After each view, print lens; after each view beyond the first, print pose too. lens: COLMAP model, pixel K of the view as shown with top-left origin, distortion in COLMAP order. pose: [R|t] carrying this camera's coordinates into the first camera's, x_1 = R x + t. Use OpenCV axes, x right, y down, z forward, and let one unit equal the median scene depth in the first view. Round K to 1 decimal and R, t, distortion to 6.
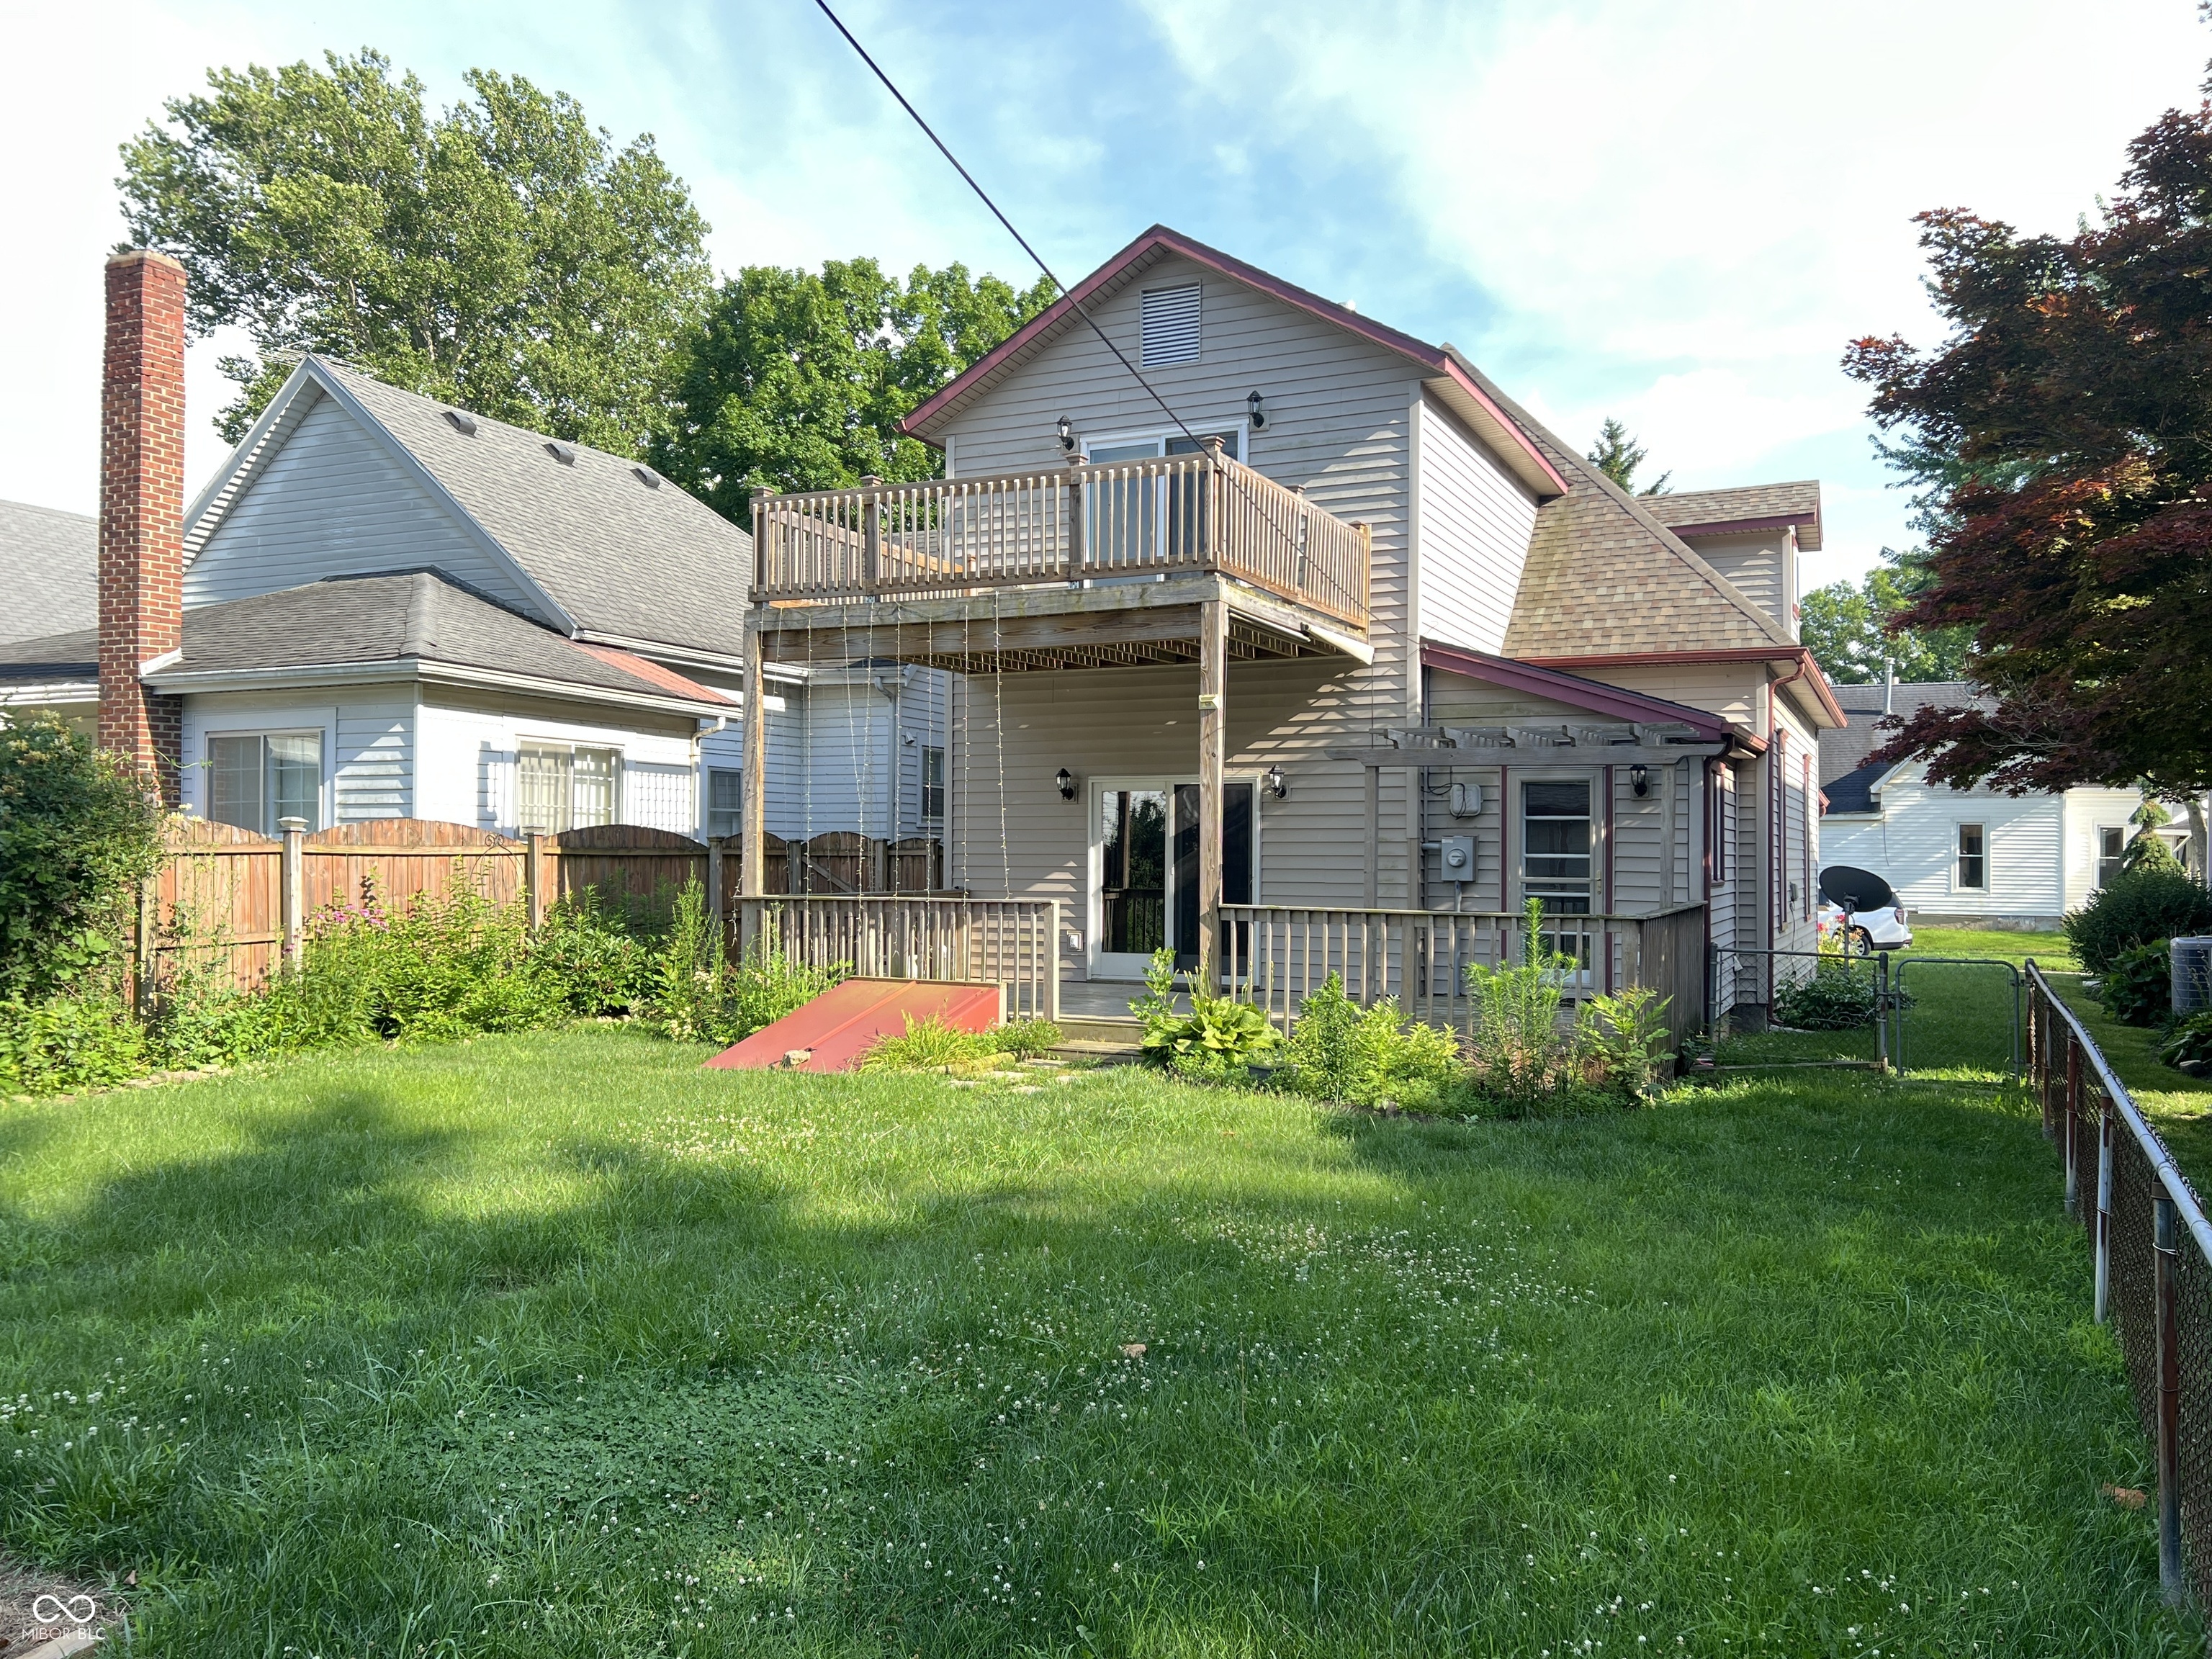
lens RADIAL K [[1734.4, 0, 1106.0], [0, 1734.4, 829.5], [0, 0, 1]] dist [0.061770, 0.000997]
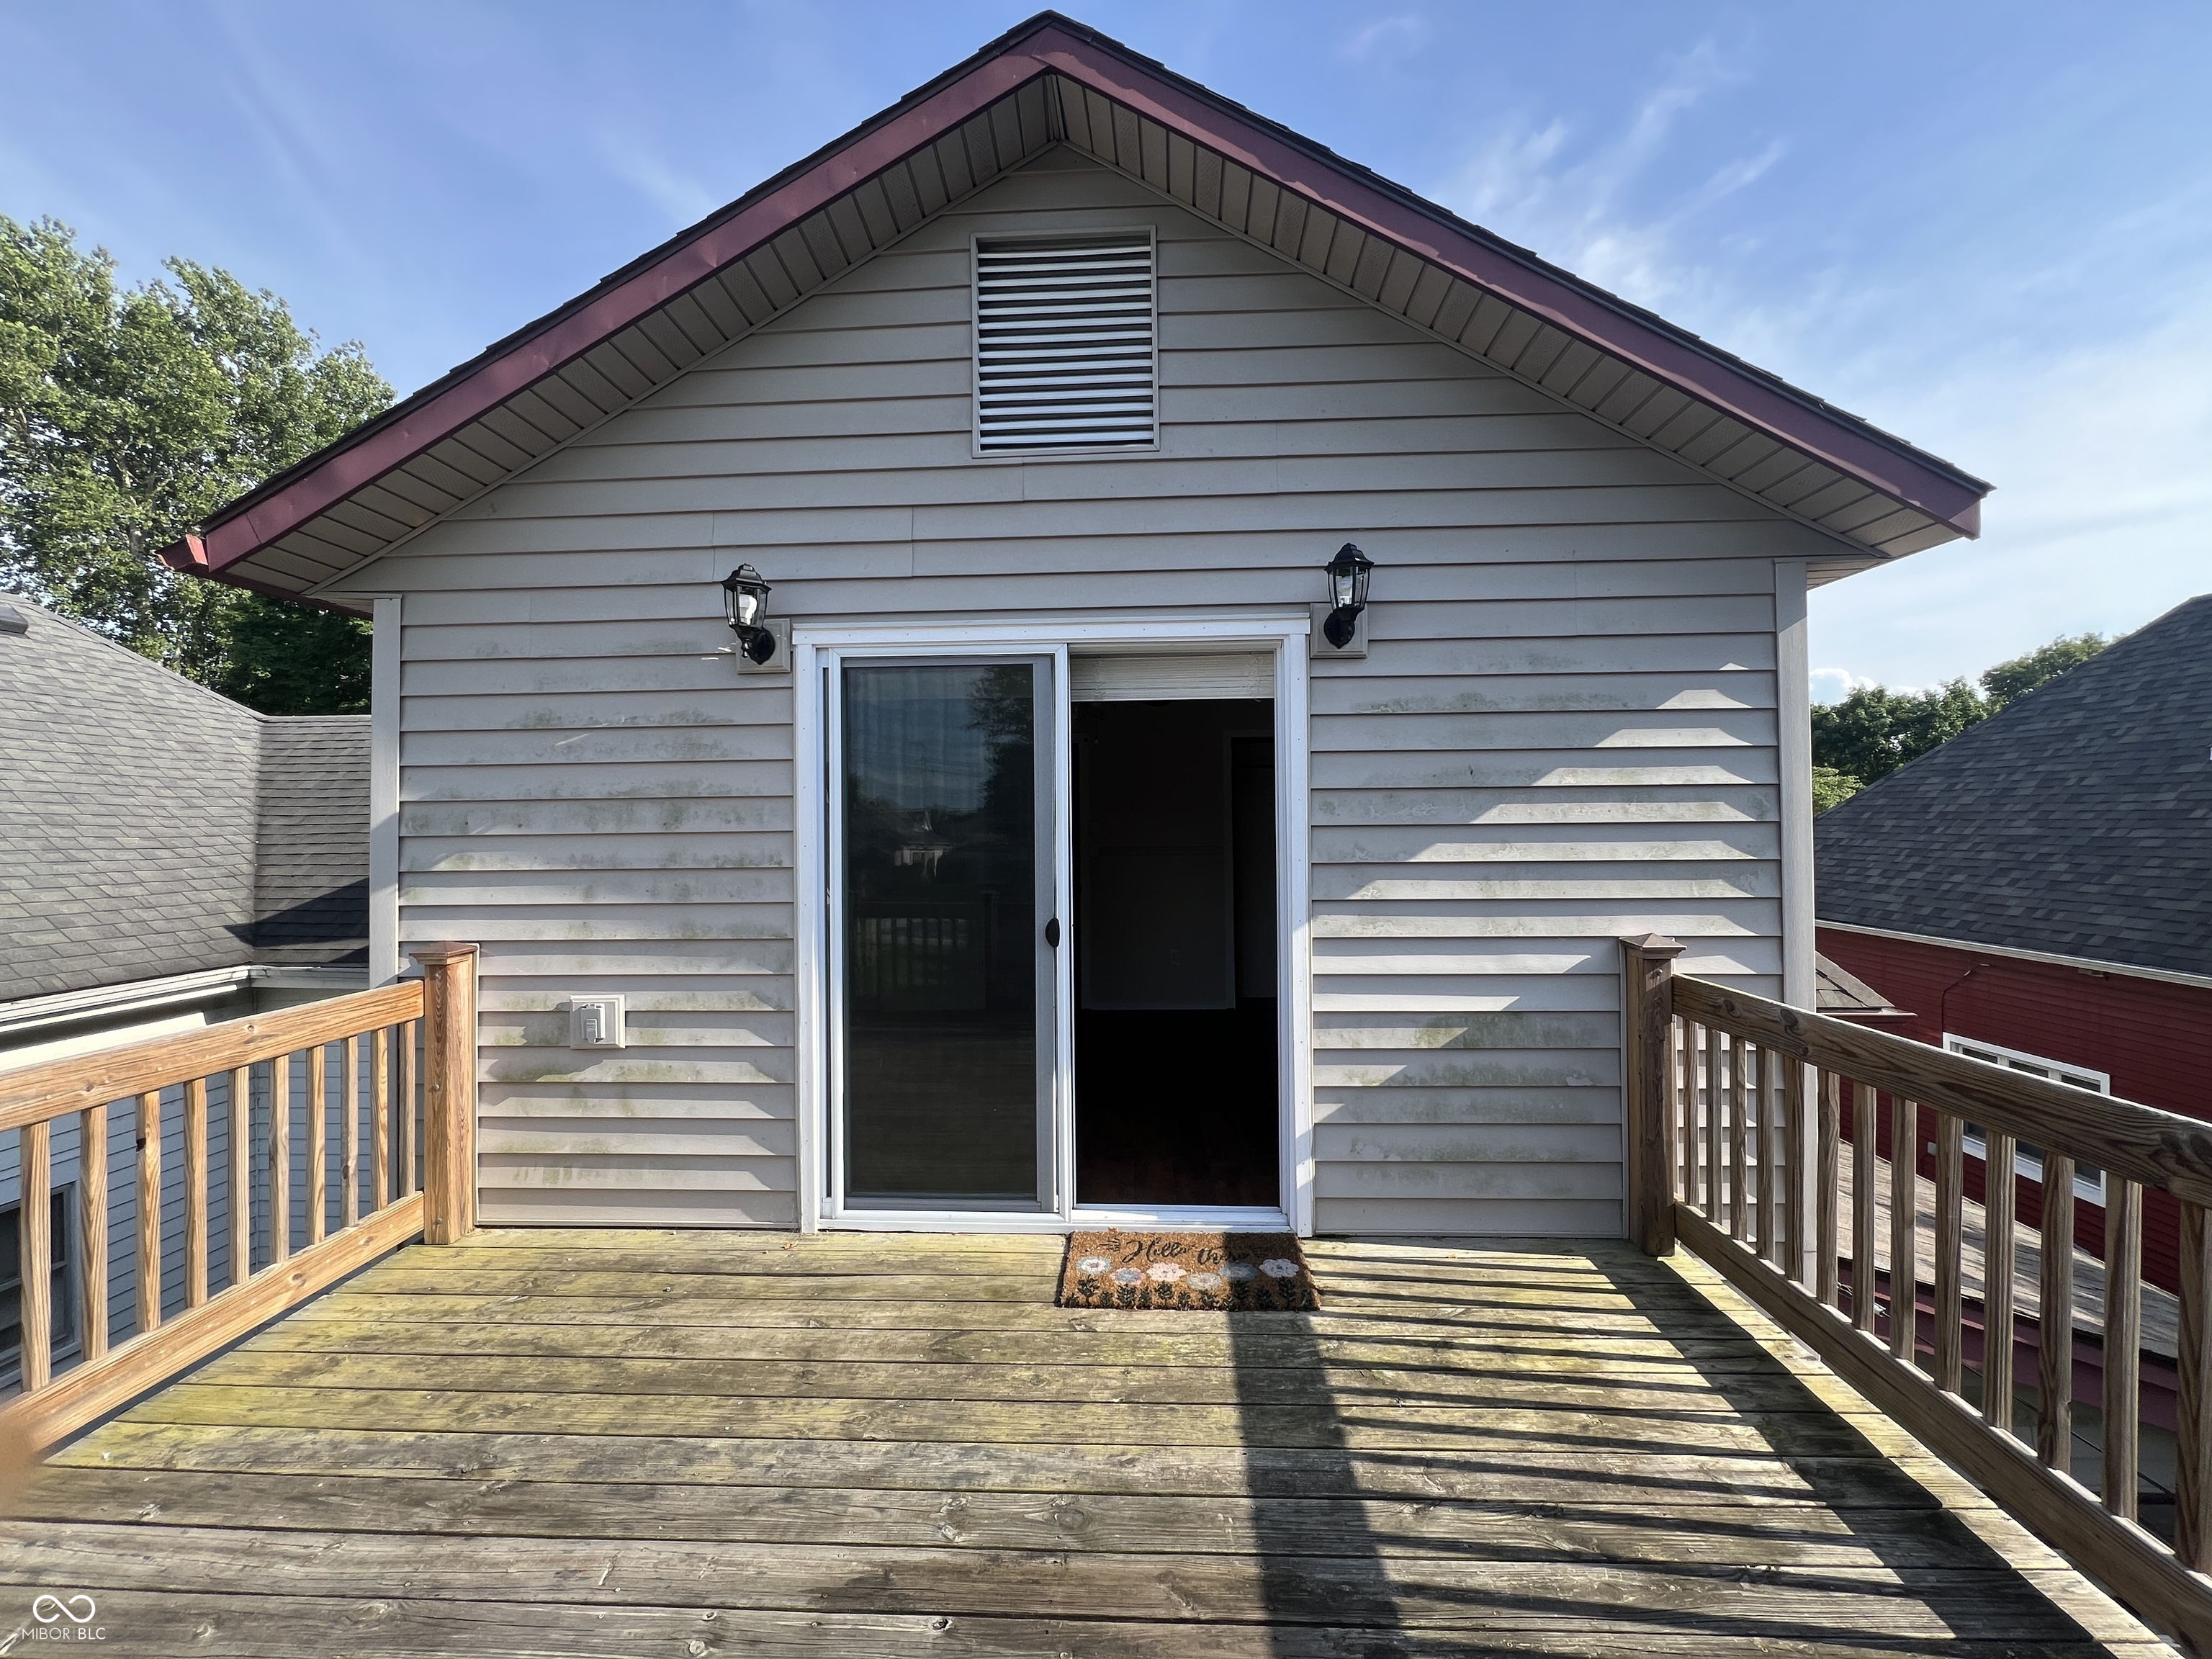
lens RADIAL K [[895.9, 0, 1106.0], [0, 895.9, 829.5], [0, 0, 1]] dist [-0.000203, 0.000058]
pose [[0.922458, -0.014817, 0.385813, -0.006226], [0.007800, 0.999775, 0.019746, -0.042828], [-0.386018, -0.015206, 0.922366, 0.183778]]
